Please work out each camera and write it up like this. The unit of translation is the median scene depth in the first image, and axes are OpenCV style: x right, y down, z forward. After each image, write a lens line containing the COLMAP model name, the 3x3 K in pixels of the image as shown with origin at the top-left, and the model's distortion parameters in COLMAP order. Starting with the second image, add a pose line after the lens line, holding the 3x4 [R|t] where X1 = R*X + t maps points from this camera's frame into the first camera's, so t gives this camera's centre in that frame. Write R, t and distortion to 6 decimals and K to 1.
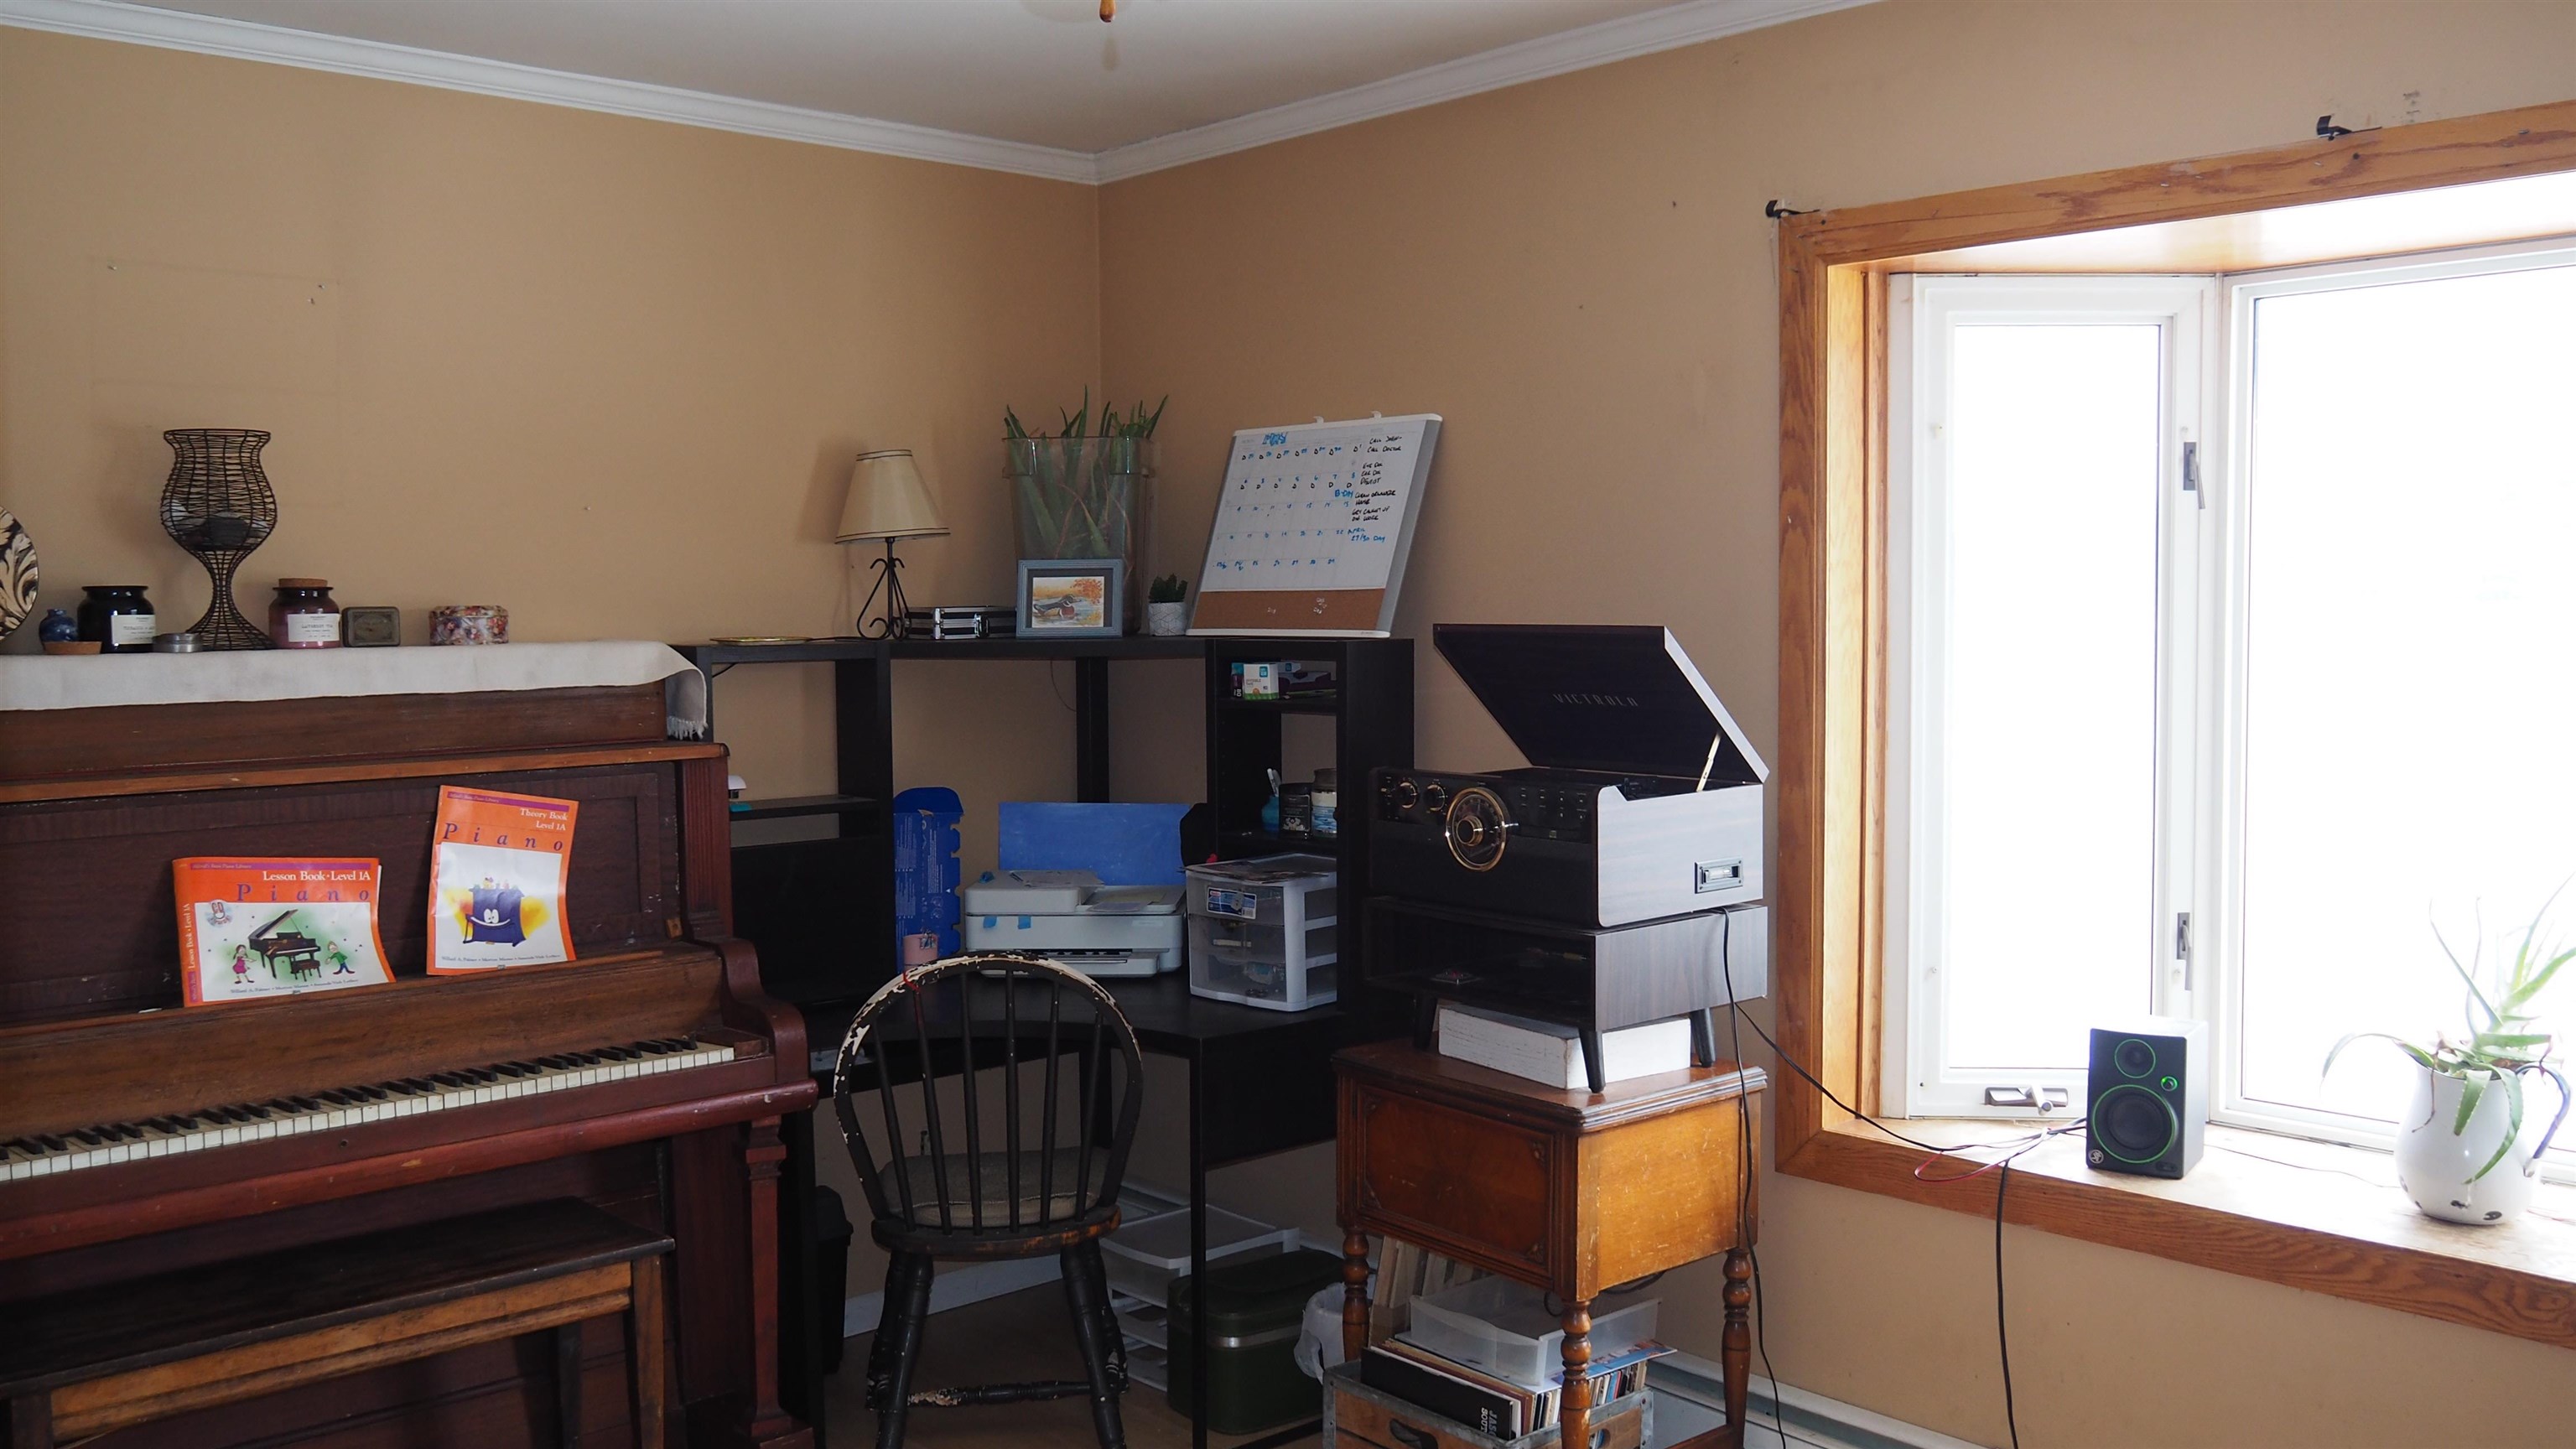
lens RADIAL K [[2170.0, 0, 1291.6], [0, 2170.0, 719.9], [0, 0, 1]] dist [-0.047853, 0.028902]
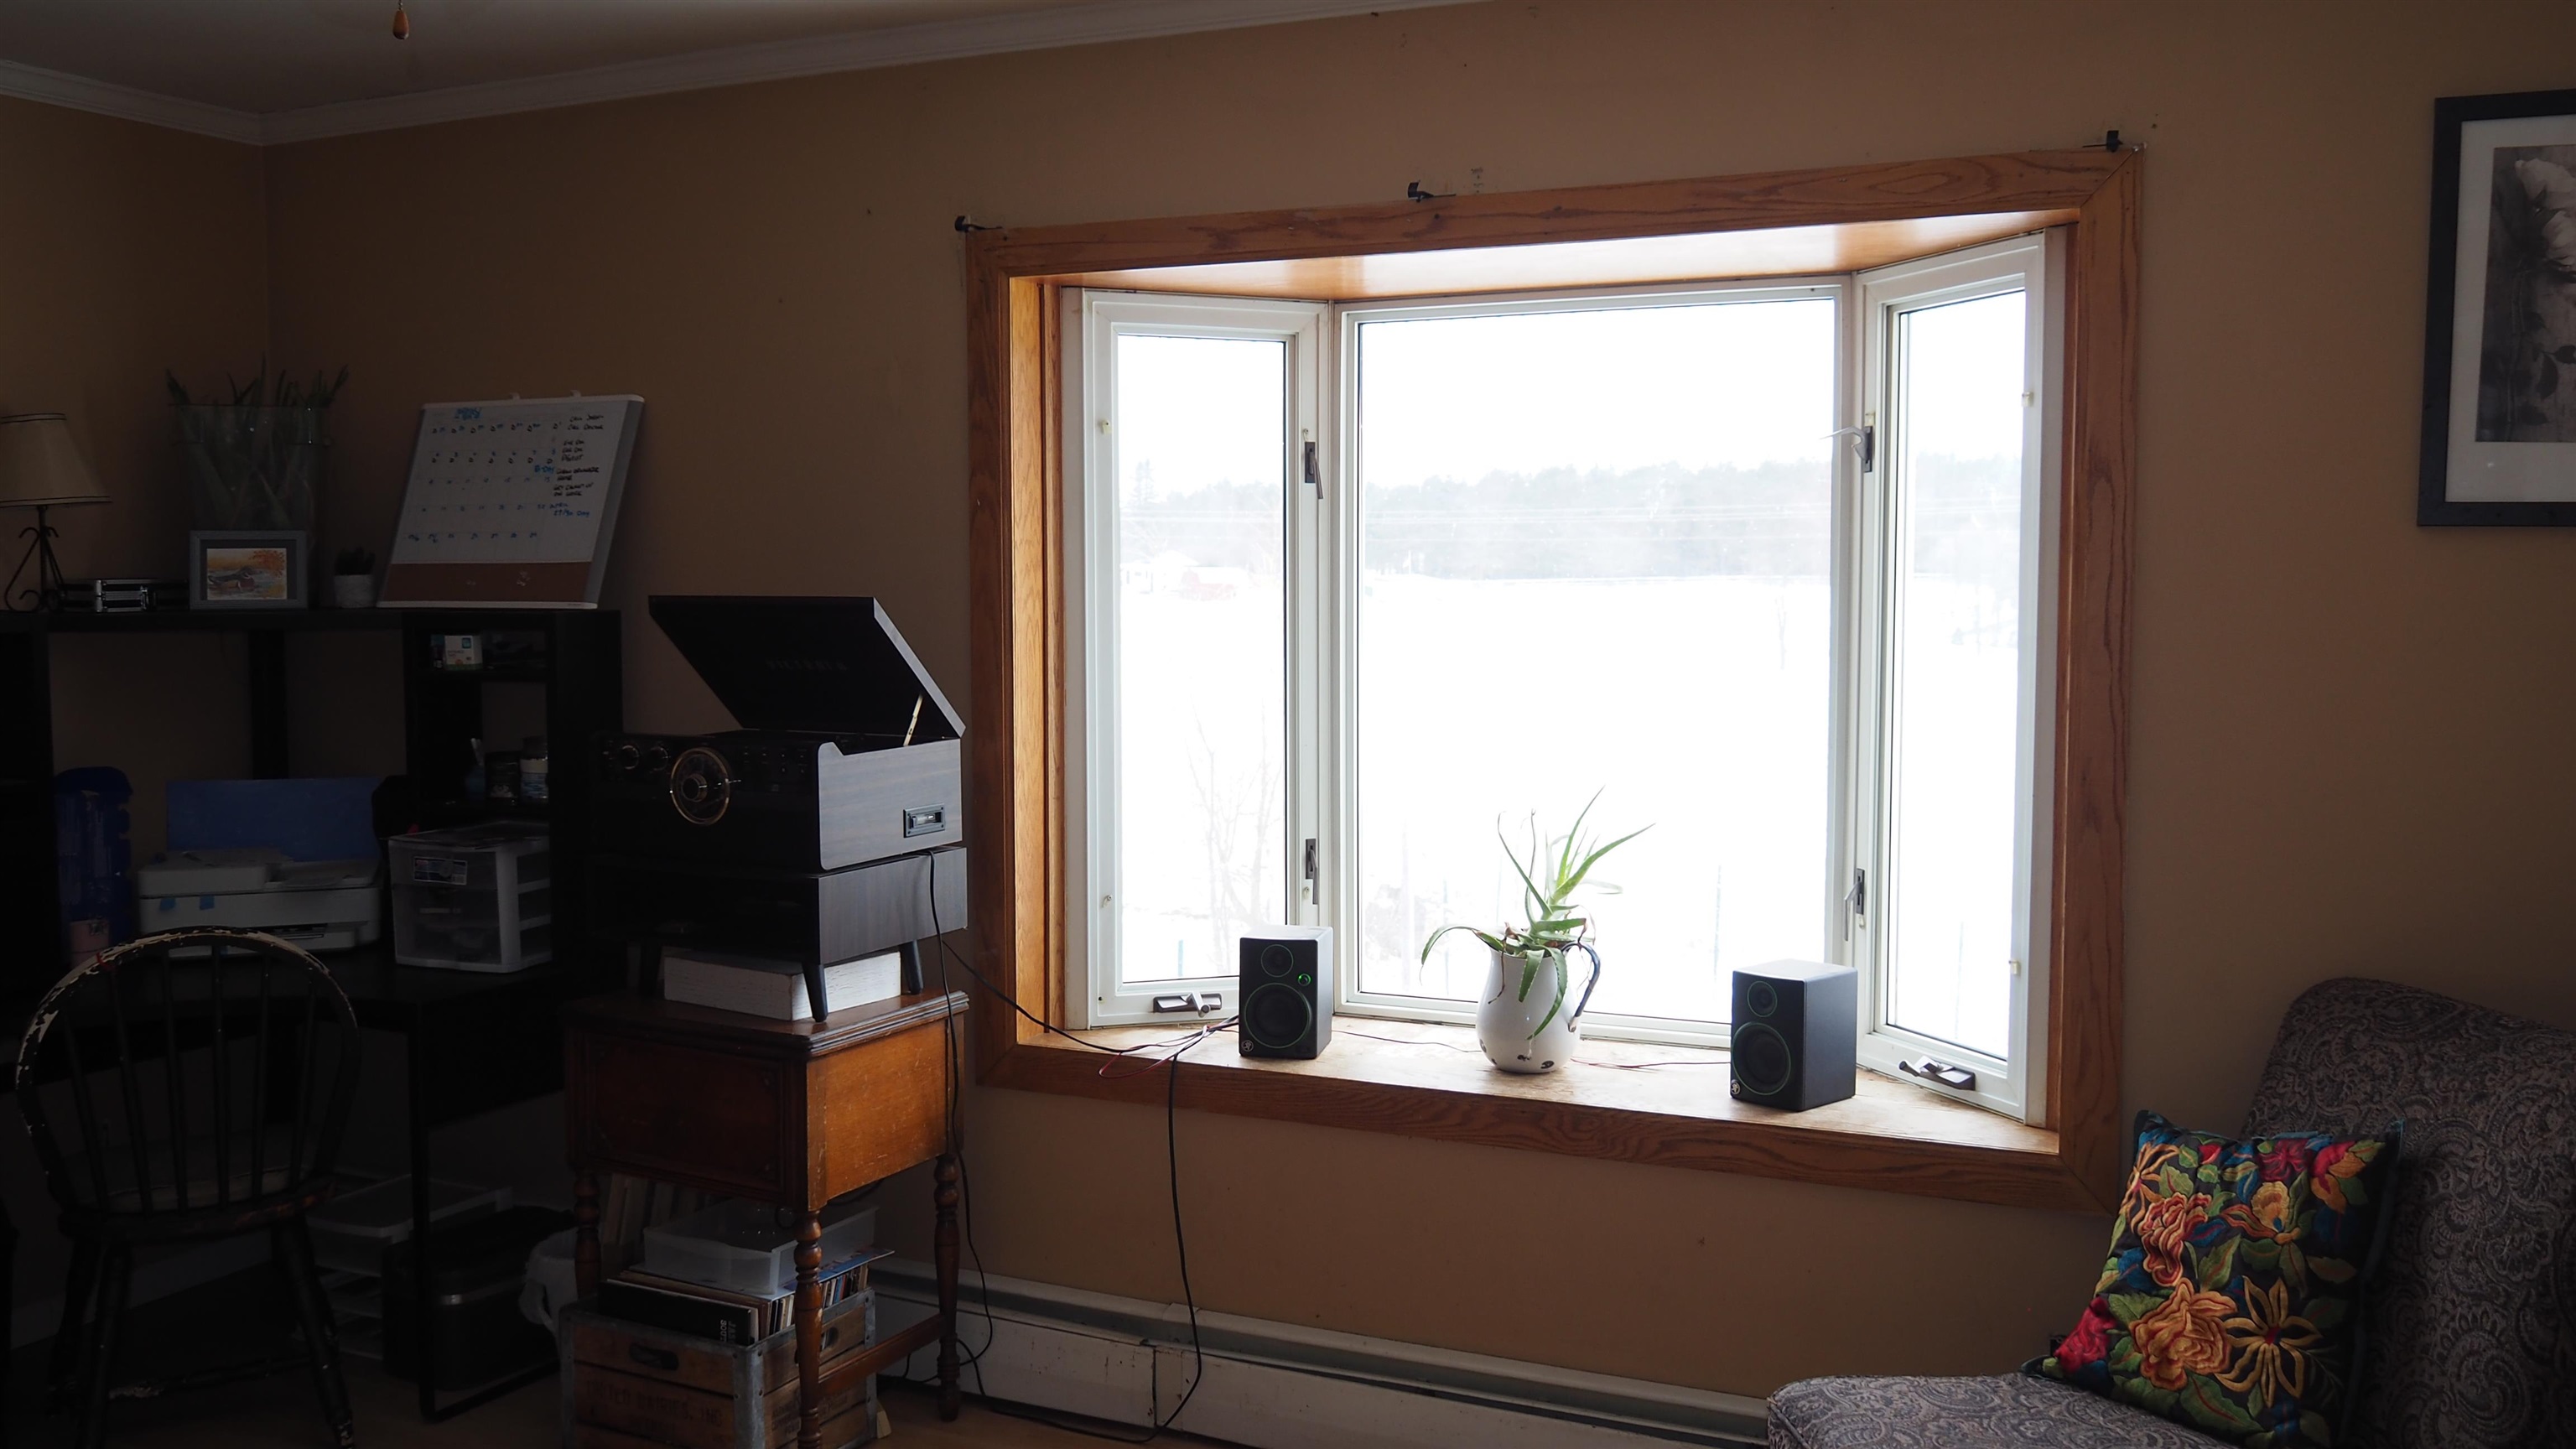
lens RADIAL K [[2170.0, 0, 1286.9], [0, 2170.0, 724.8], [0, 0, 1]] dist [-0.047853, 0.028902]
pose [[0.923620, -0.021191, 0.382724, -0.054175], [0.015764, 0.999726, 0.017310, 0.005647], [-0.382986, -0.009954, 0.923700, -0.098854]]
